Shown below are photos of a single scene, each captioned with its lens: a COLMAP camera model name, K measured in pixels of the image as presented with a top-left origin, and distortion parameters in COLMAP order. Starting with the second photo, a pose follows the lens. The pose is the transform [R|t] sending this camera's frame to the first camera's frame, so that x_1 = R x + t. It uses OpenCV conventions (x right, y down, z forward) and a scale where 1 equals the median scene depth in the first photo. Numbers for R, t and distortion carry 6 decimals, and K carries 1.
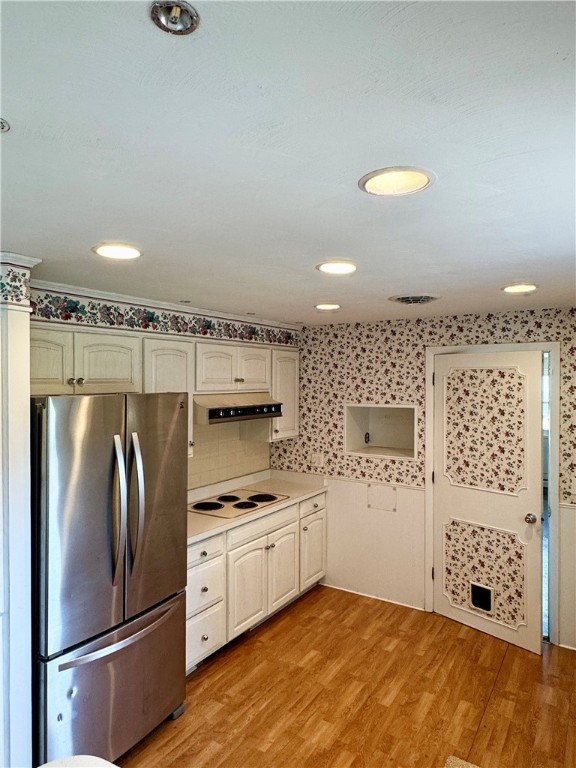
lens RADIAL K [[491.4, 0, 288.0], [0, 491.4, 384.0], [0, 0, 1]] dist [-0.000567, 0.002316]
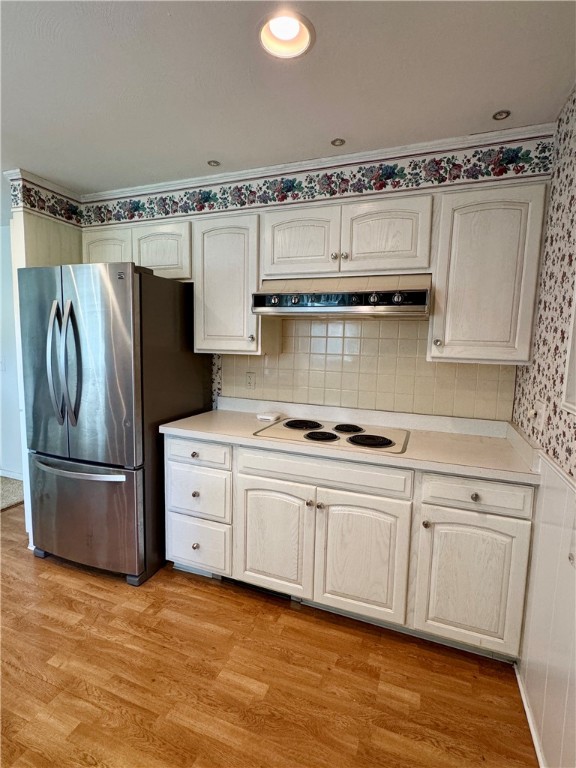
lens RADIAL K [[376.8, 0, 288.5], [0, 376.8, 379.5], [0, 0, 1]] dist [-0.000022, -0.000134]
pose [[0.207944, 0.107620, -0.972202, 0.429734], [-0.030847, 0.994156, 0.103452, 0.115799], [0.977654, 0.008478, 0.210048, 0.865241]]
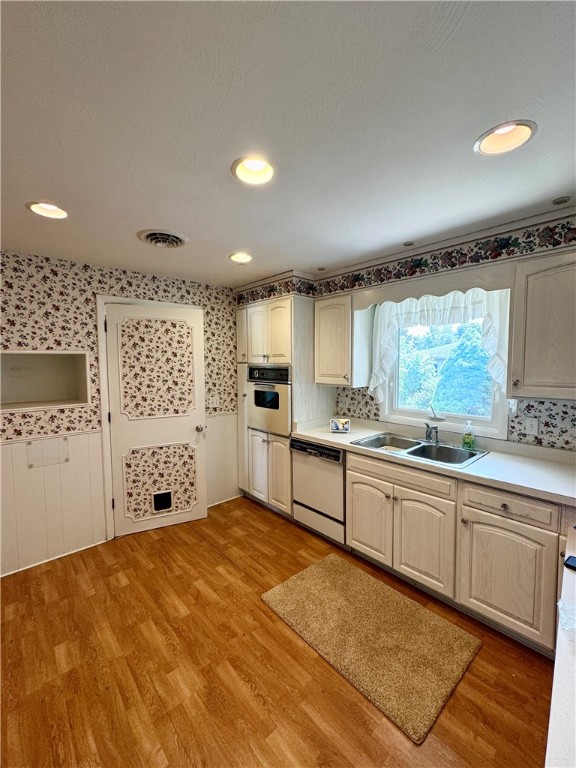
lens RADIAL K [[321.0, 0, 292.9], [0, 321.0, 383.6], [0, 0, 1]] dist [-0.001316, -0.000086]
pose [[0.253900, -0.069512, 0.964729, -0.302584], [0.014434, 0.997575, 0.068080, 0.078523], [-0.967123, -0.003360, 0.254287, 0.463154]]
